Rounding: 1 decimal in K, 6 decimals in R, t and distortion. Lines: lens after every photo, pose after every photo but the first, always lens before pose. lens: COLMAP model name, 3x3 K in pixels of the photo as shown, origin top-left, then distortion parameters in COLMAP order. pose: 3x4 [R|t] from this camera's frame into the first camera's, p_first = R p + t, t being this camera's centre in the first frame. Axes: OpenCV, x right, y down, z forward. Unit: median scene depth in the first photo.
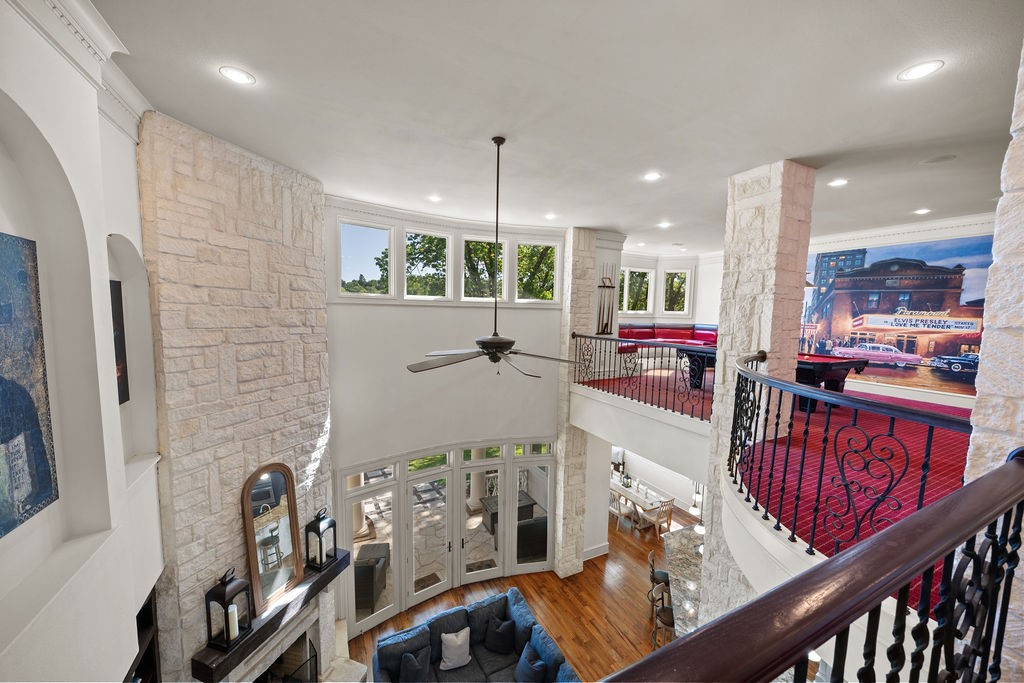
lens RADIAL K [[376.8, 0, 512.0], [0, 376.8, 341.5], [0, 0, 1]] dist [0.000444, 0.000017]
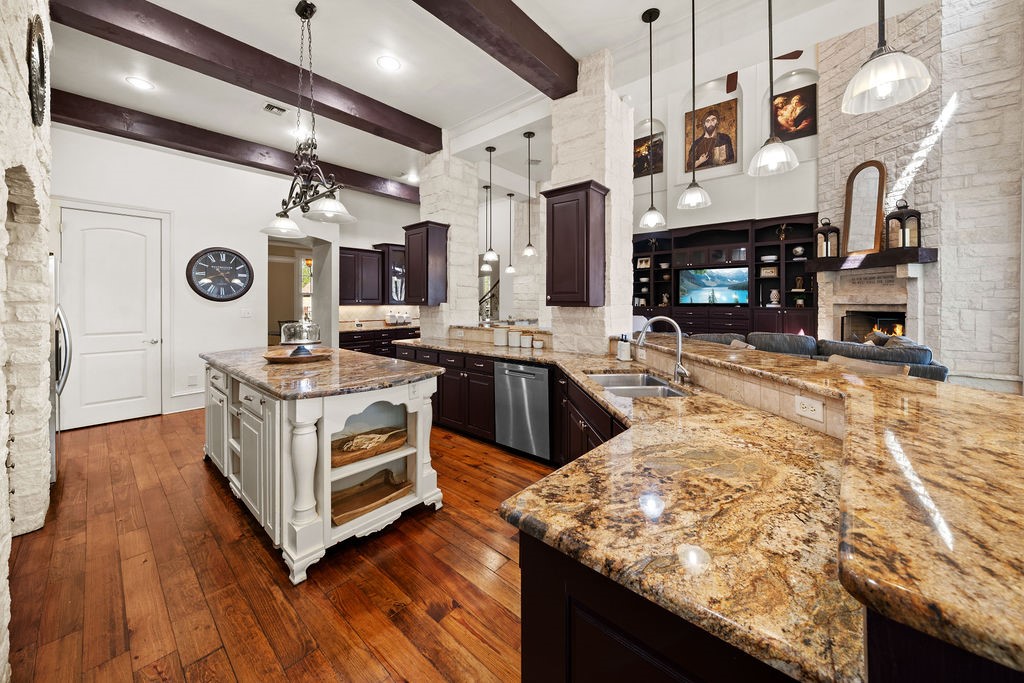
lens RADIAL K [[372.2, 0, 502.1], [0, 372.2, 307.1], [0, 0, 1]] dist [-0.000820, -0.000045]
pose [[-0.932546, -0.016508, -0.360673, 0.721979], [-0.048759, 0.995561, 0.080502, 0.512303], [0.357744, 0.092658, -0.929212, 1.149955]]
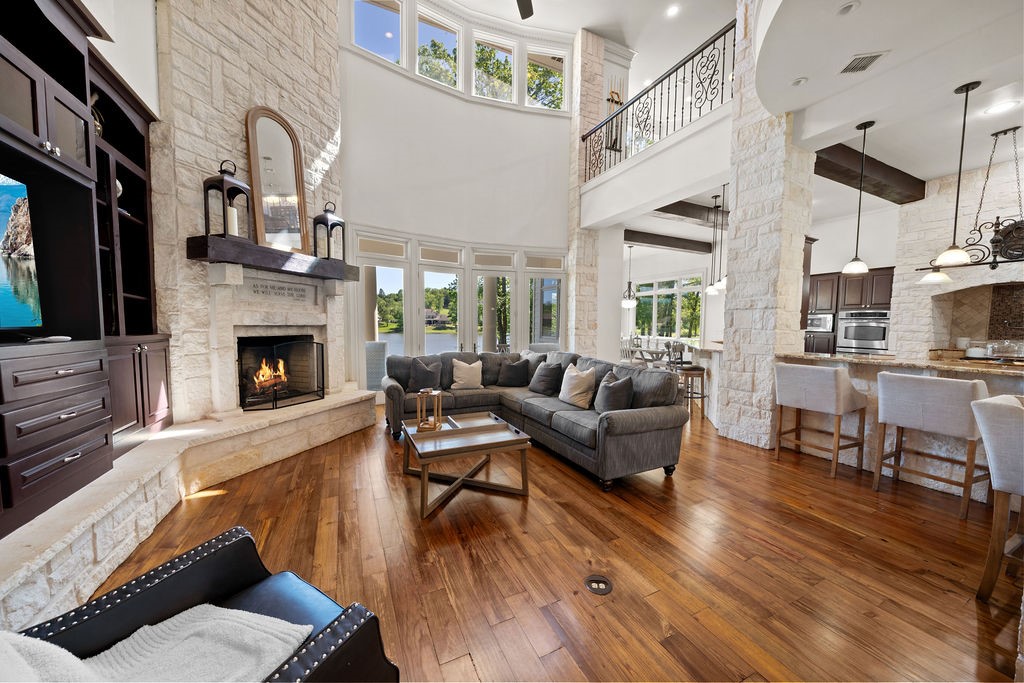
lens RADIAL K [[353.1, 0, 512.0], [0, 353.1, 341.5], [0, 0, 1]] dist [-0.001001, -0.000109]
pose [[0.999760, -0.008300, -0.020265, -0.013322], [0.007463, 0.999129, -0.041053, 0.586407], [0.020588, 0.040892, 0.998951, 0.077858]]
